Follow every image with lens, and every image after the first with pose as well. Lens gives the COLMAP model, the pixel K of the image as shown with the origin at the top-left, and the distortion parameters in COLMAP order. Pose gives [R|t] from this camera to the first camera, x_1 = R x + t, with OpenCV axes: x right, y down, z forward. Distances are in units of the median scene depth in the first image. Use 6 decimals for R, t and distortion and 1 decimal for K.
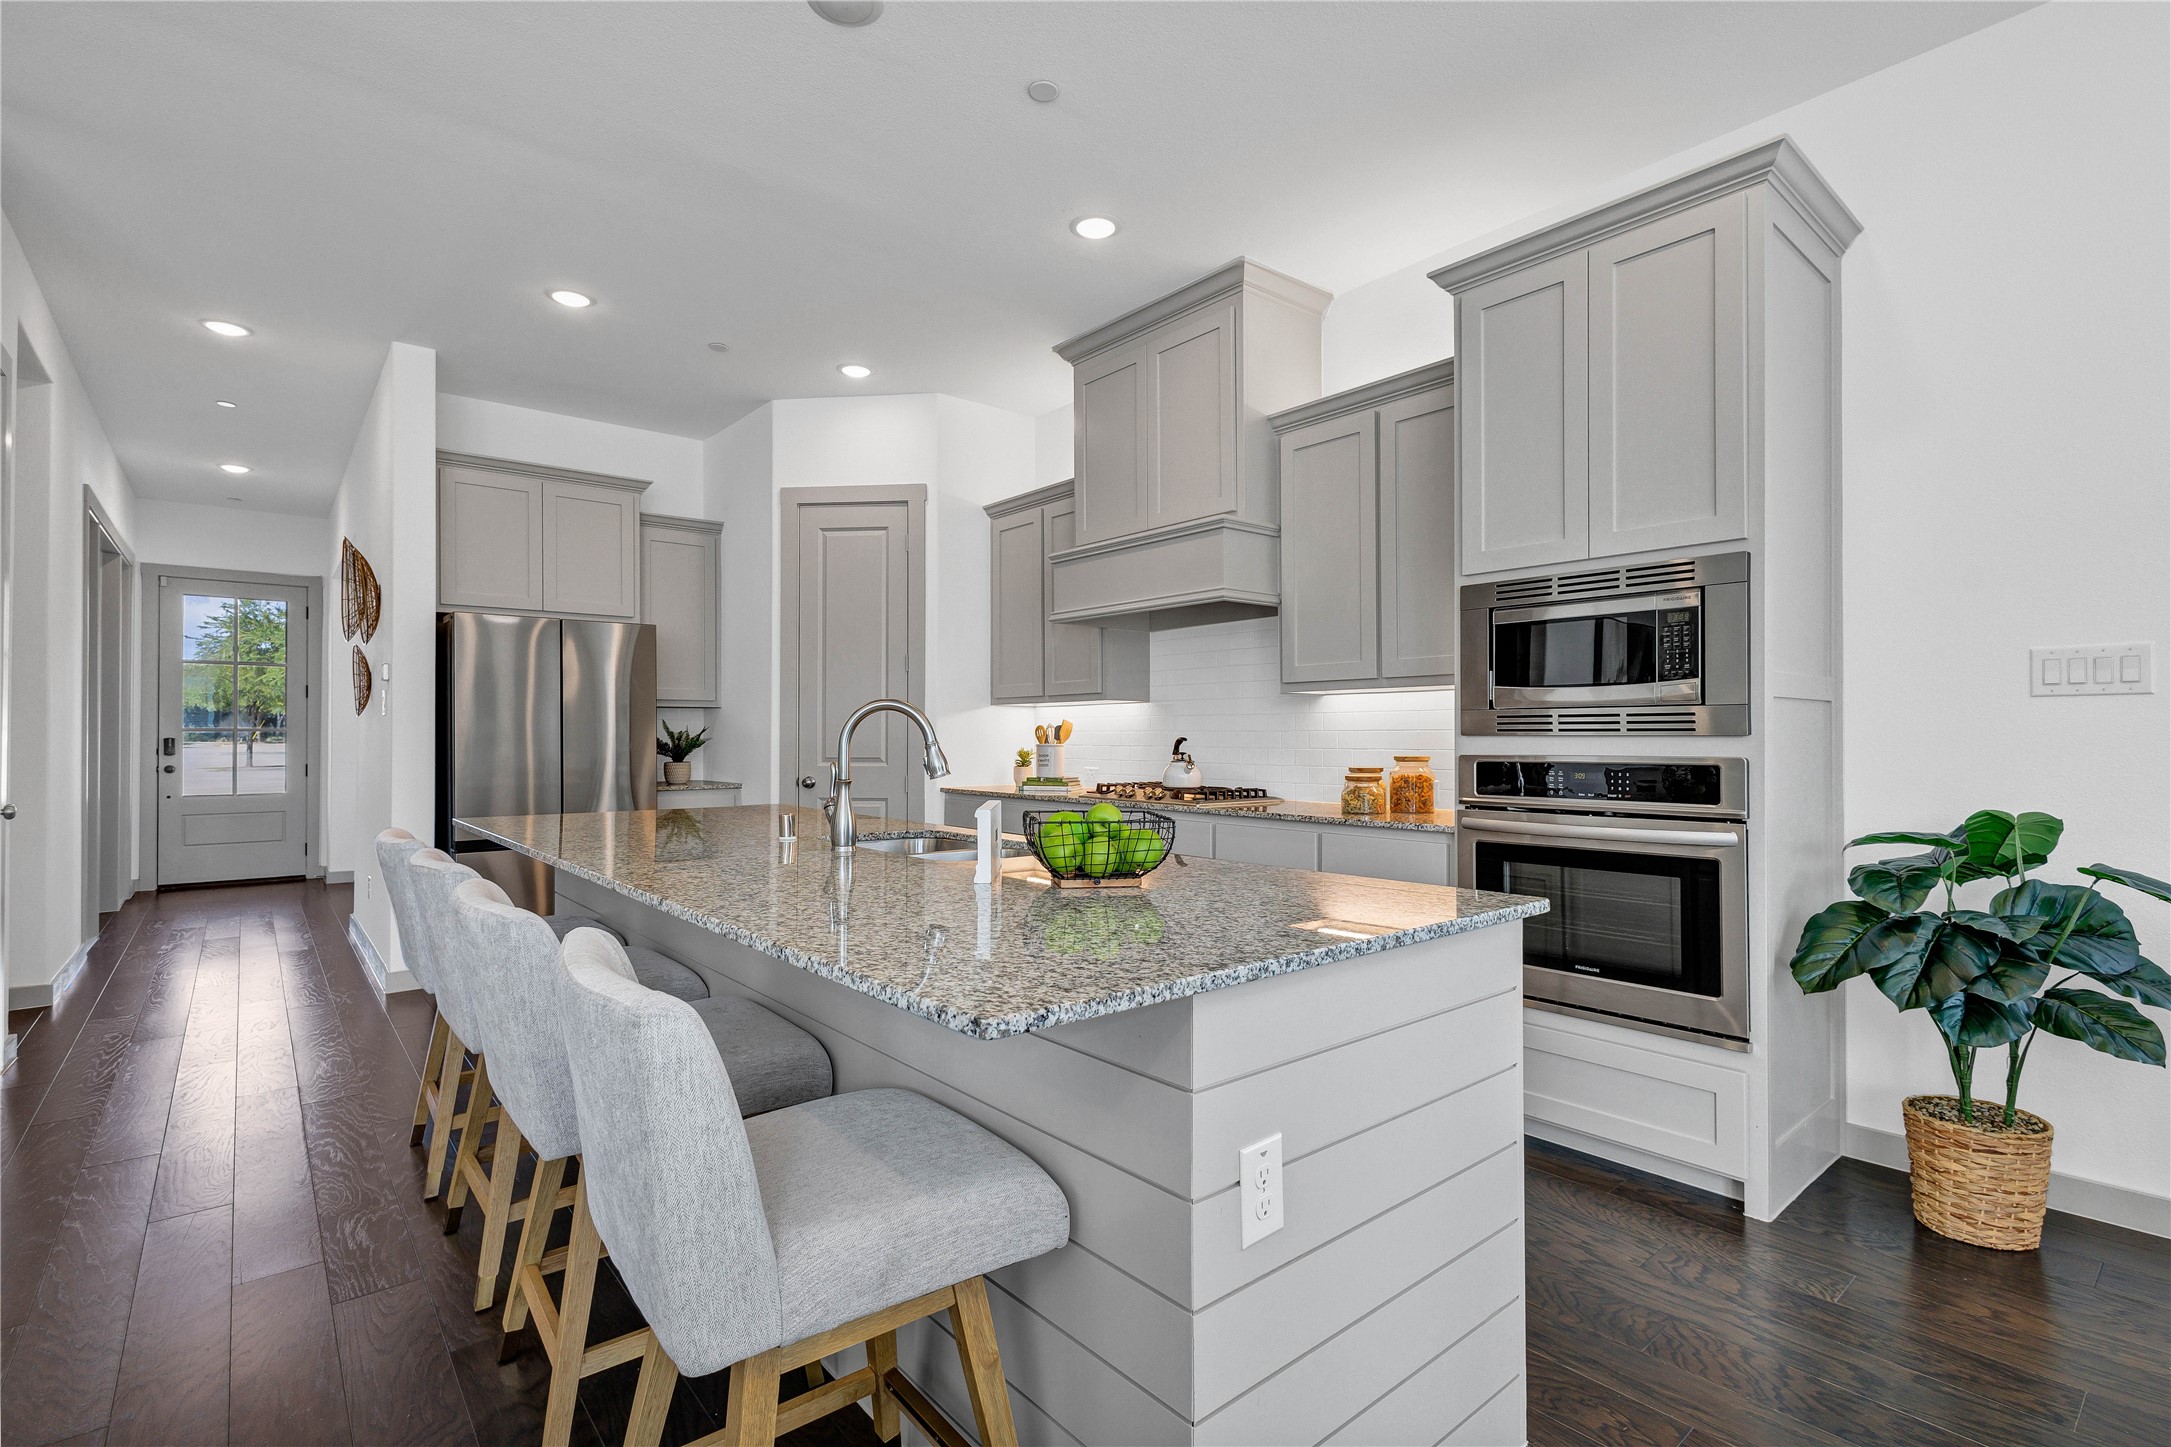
lens RADIAL K [[1009.6, 0, 1071.8], [0, 1009.6, 730.5], [0, 0, 1]] dist [0.009576, -0.000933]
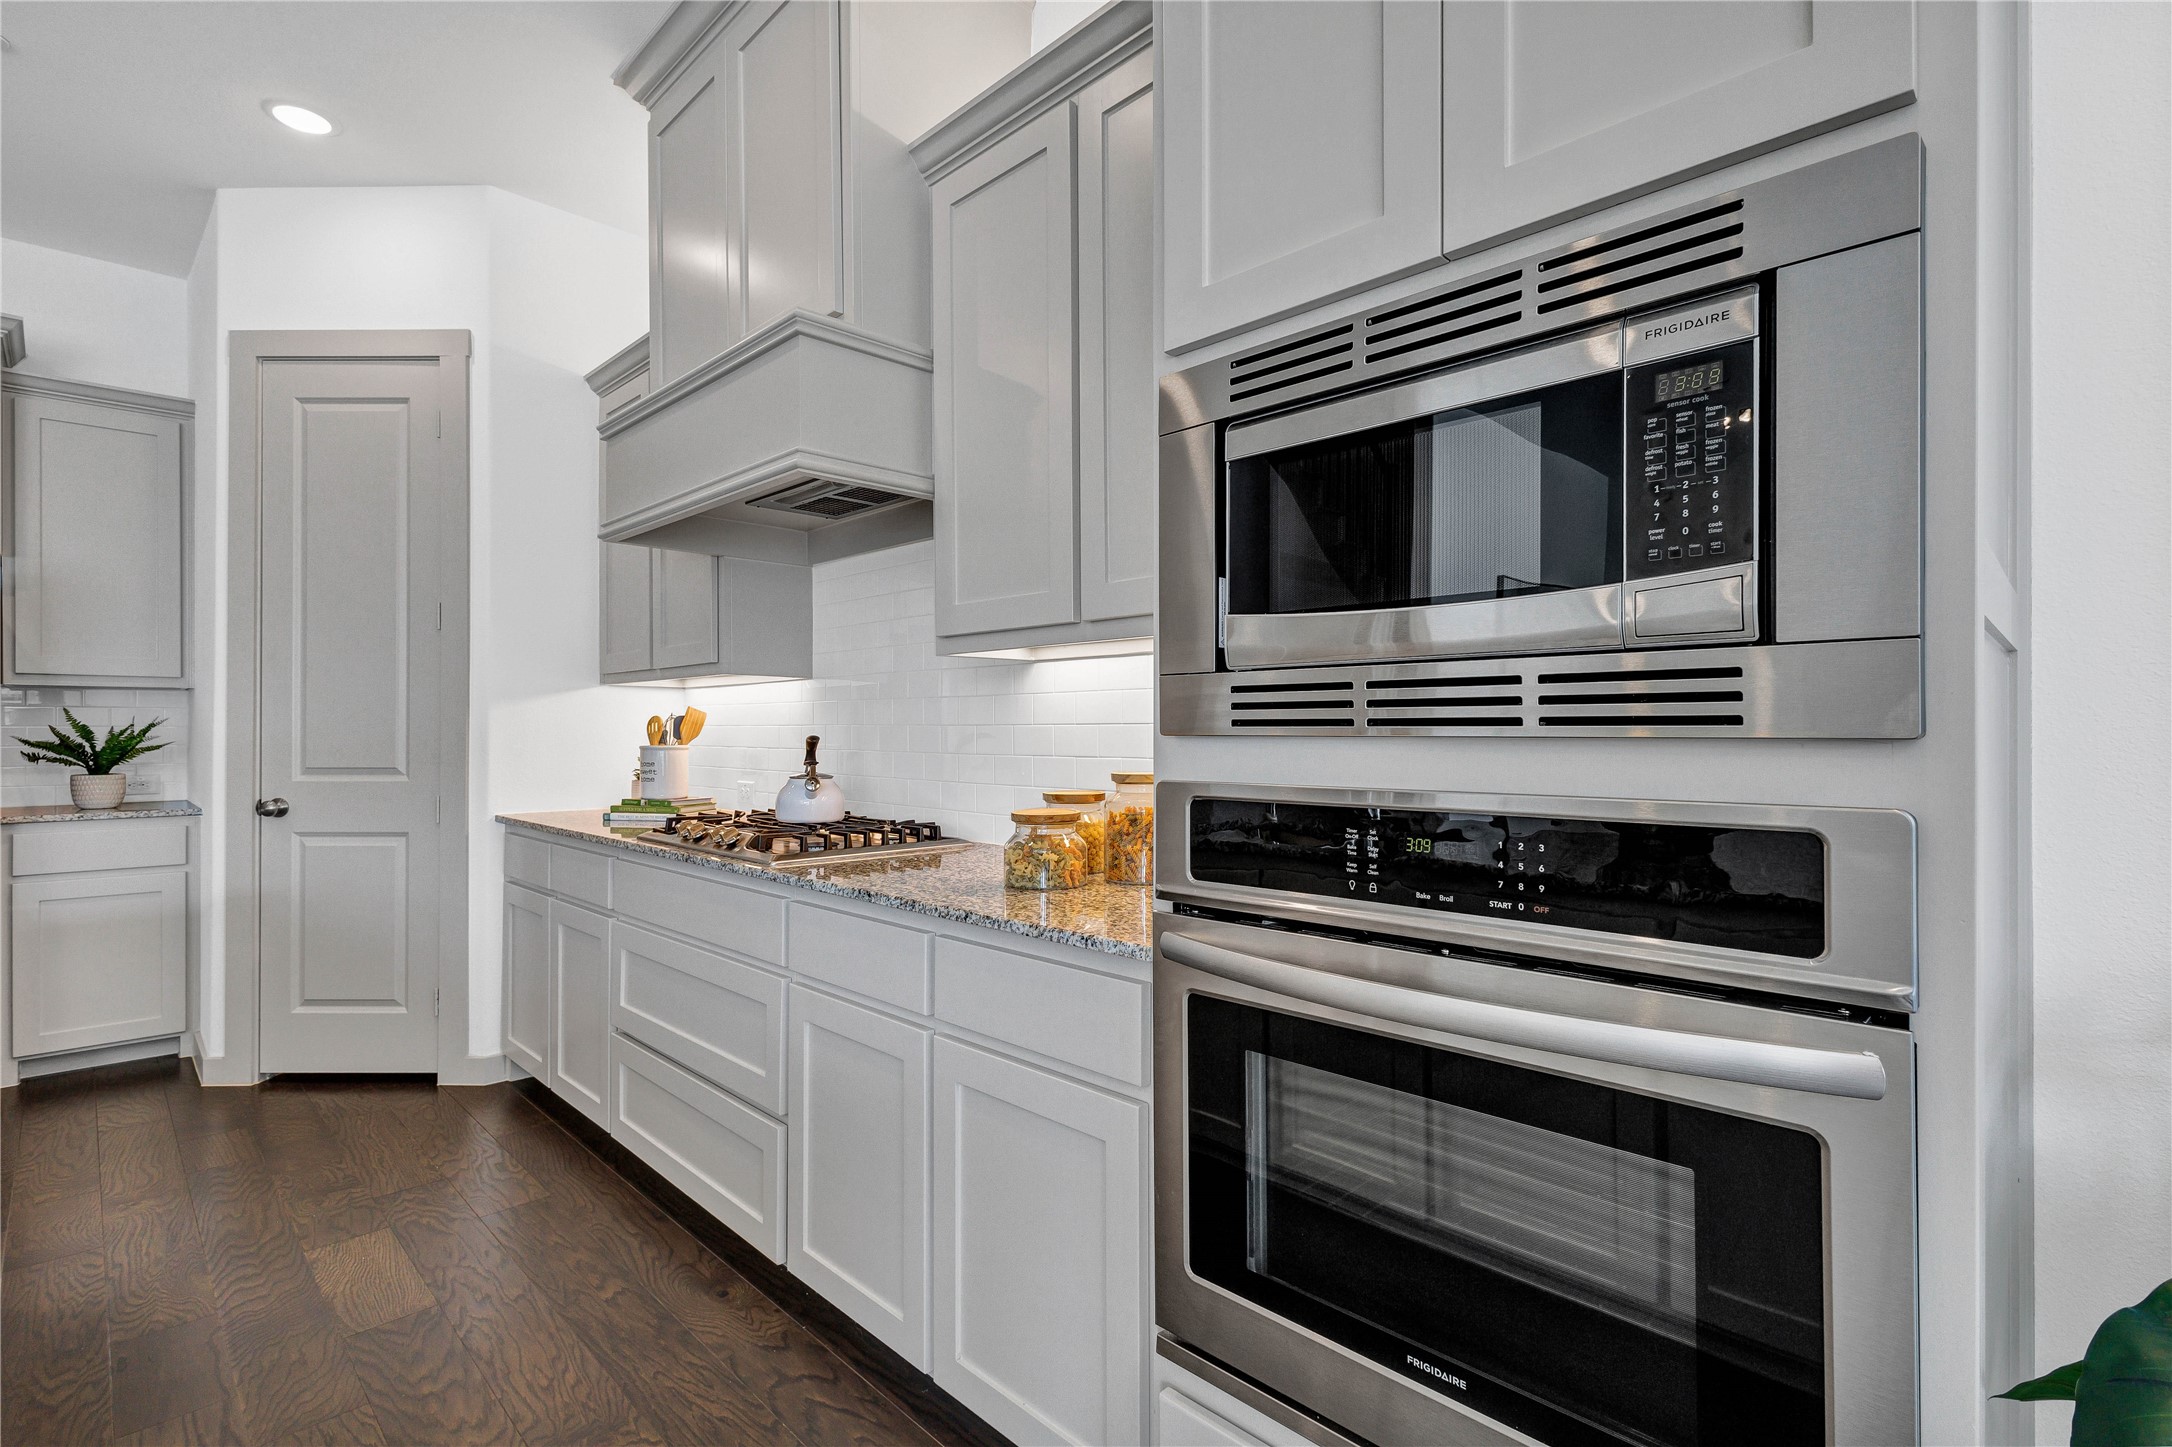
lens RADIAL K [[1010.0, 0, 1098.0], [0, 1010.0, 724.5], [0, 0, 1]] dist [0.009576, -0.000933]
pose [[0.995406, 0.000378, 0.095745, 0.304704], [-0.000400, 1.000000, 0.000210, 0.000352], [-0.095744, -0.000248, 0.995406, 0.559915]]
